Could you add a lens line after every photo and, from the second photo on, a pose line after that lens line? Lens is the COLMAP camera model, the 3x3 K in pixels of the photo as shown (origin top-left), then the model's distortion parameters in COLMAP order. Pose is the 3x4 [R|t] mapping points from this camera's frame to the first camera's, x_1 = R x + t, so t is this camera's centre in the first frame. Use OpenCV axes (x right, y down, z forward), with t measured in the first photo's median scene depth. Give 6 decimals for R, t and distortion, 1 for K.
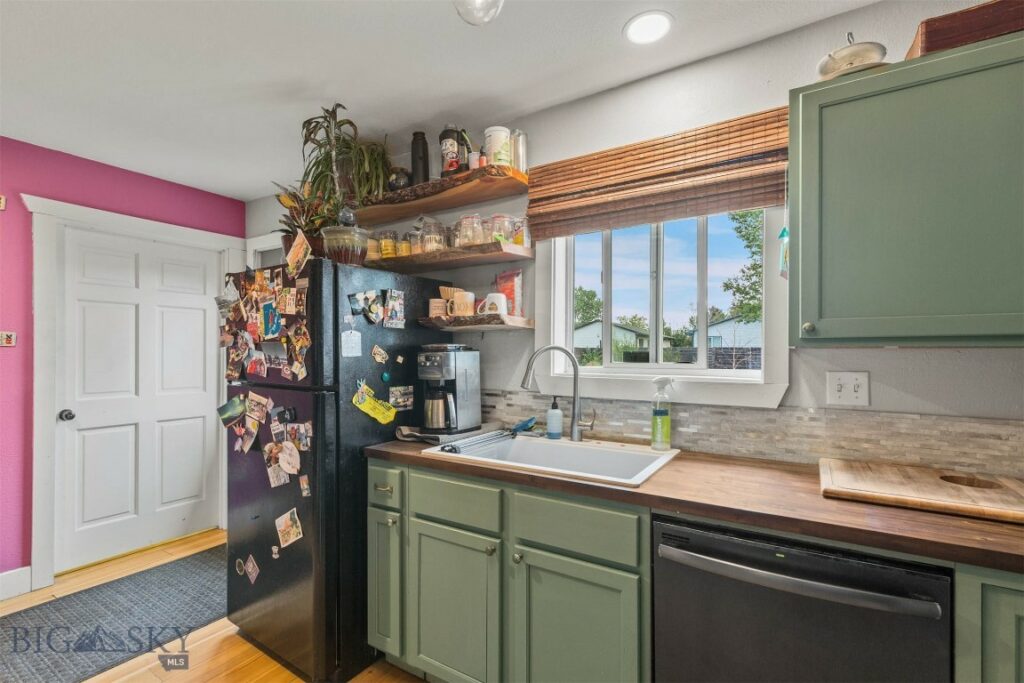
lens RADIAL K [[464.0, 0, 510.9], [0, 464.0, 349.9], [0, 0, 1]] dist [0.002803, 0.000790]
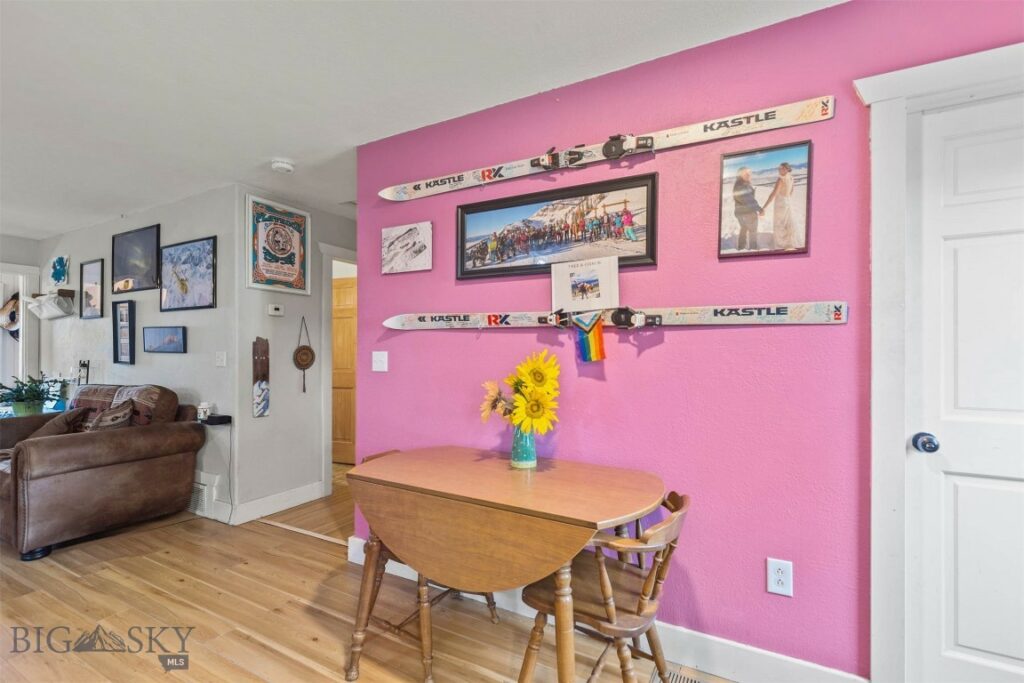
lens RADIAL K [[464.0, 0, 510.1], [0, 464.0, 346.6], [0, 0, 1]] dist [0.002803, 0.000790]
pose [[0.063155, -0.003296, -0.997998, -0.448337], [-0.001665, 0.999993, -0.003408, 0.026808], [0.998002, 0.001877, 0.063149, 0.490998]]
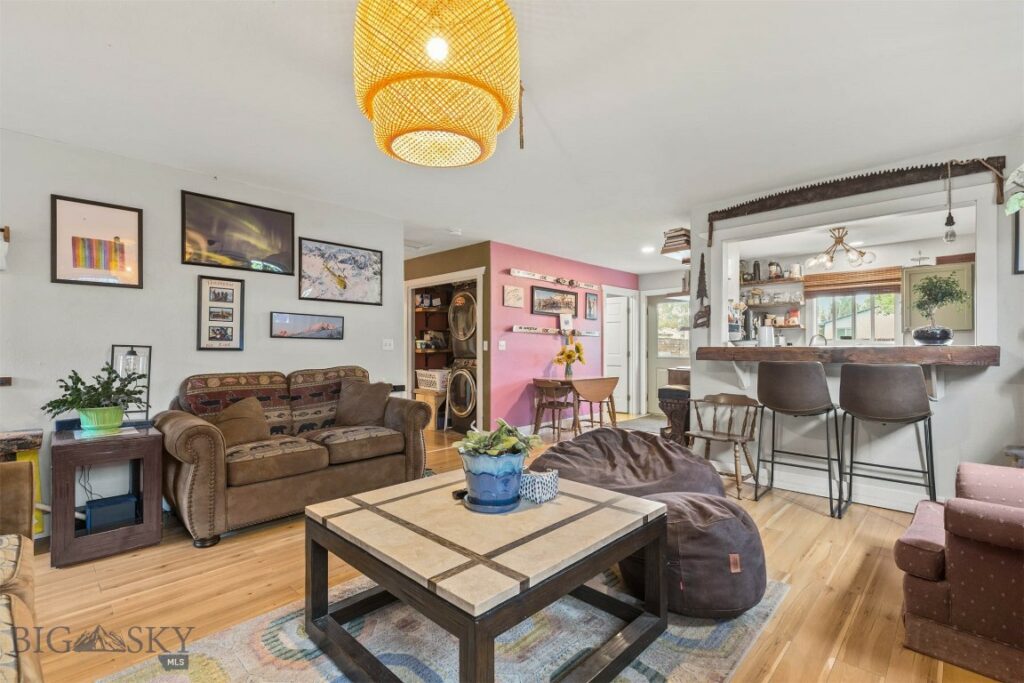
lens RADIAL K [[464.0, 0, 509.1], [0, 464.0, 346.4], [0, 0, 1]] dist [0.002803, 0.000790]
pose [[0.979107, -0.001465, -0.203339, -1.014356], [-0.000877, 0.999934, -0.011429, 0.087243], [0.203342, 0.011368, 0.979042, -1.935834]]
